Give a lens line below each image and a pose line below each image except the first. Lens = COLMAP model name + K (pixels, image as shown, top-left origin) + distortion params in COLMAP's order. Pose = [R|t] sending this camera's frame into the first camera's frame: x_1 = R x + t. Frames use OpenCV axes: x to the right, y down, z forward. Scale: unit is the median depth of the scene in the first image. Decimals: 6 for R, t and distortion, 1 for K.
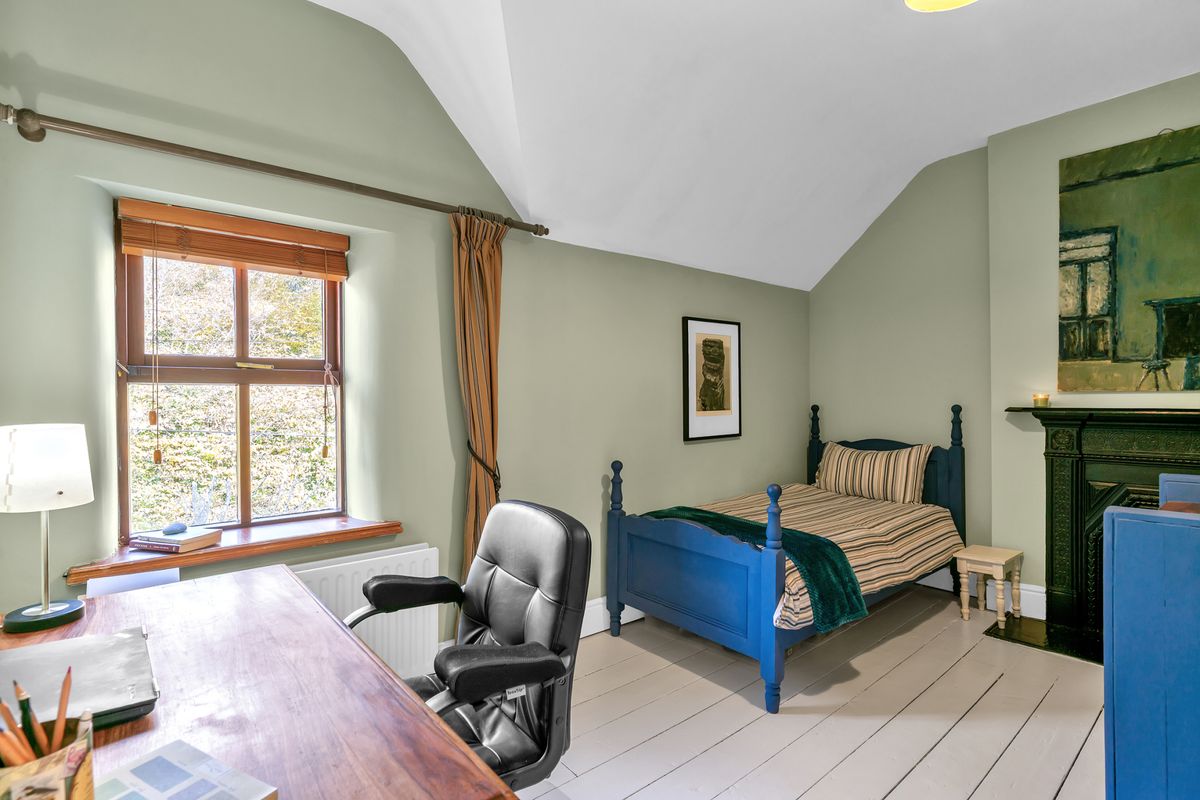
lens RADIAL K [[590.6, 0, 598.8], [0, 590.6, 402.5], [0, 0, 1]] dist [-0.005368, 0.004041]
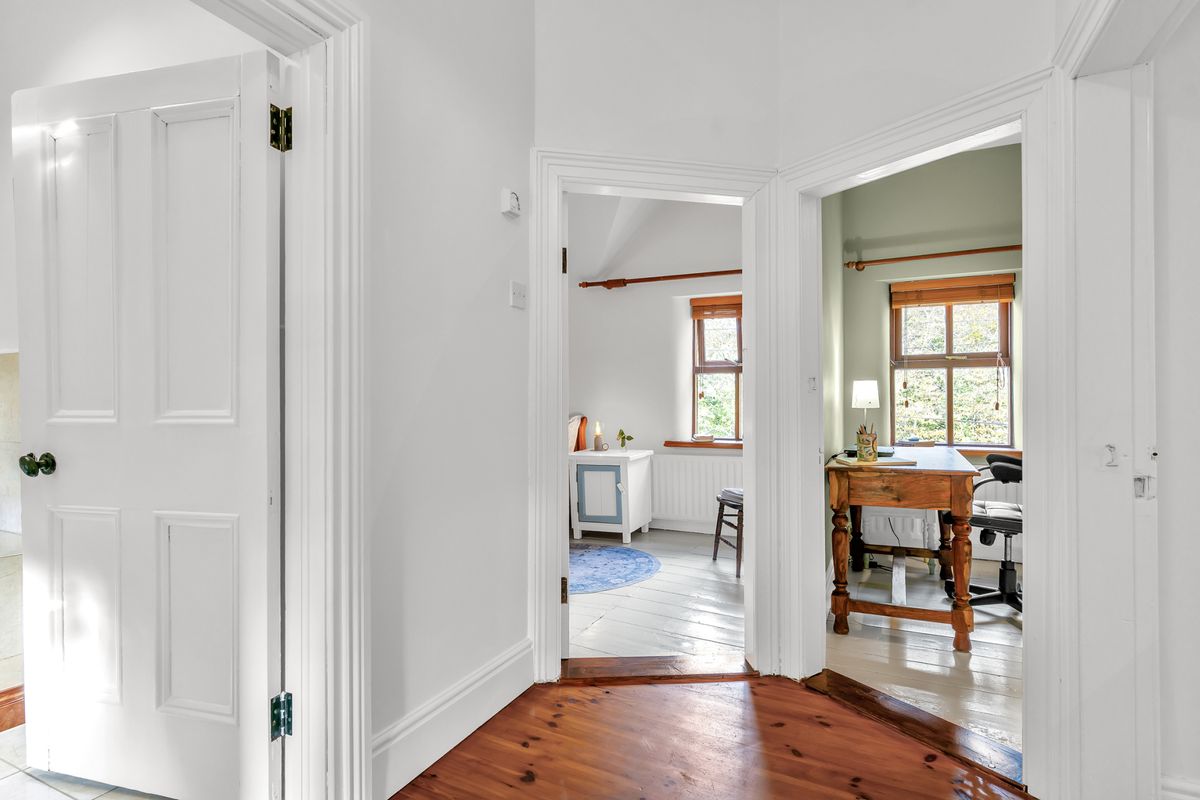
lens RADIAL K [[590.6, 0, 600.1], [0, 590.6, 401.7], [0, 0, 1]] dist [-0.005368, 0.004041]
pose [[0.409513, 0.007445, -0.912274, 0.640361], [0.002344, 0.999955, 0.009213, 0.054984], [0.912301, -0.005912, 0.409477, -0.760444]]
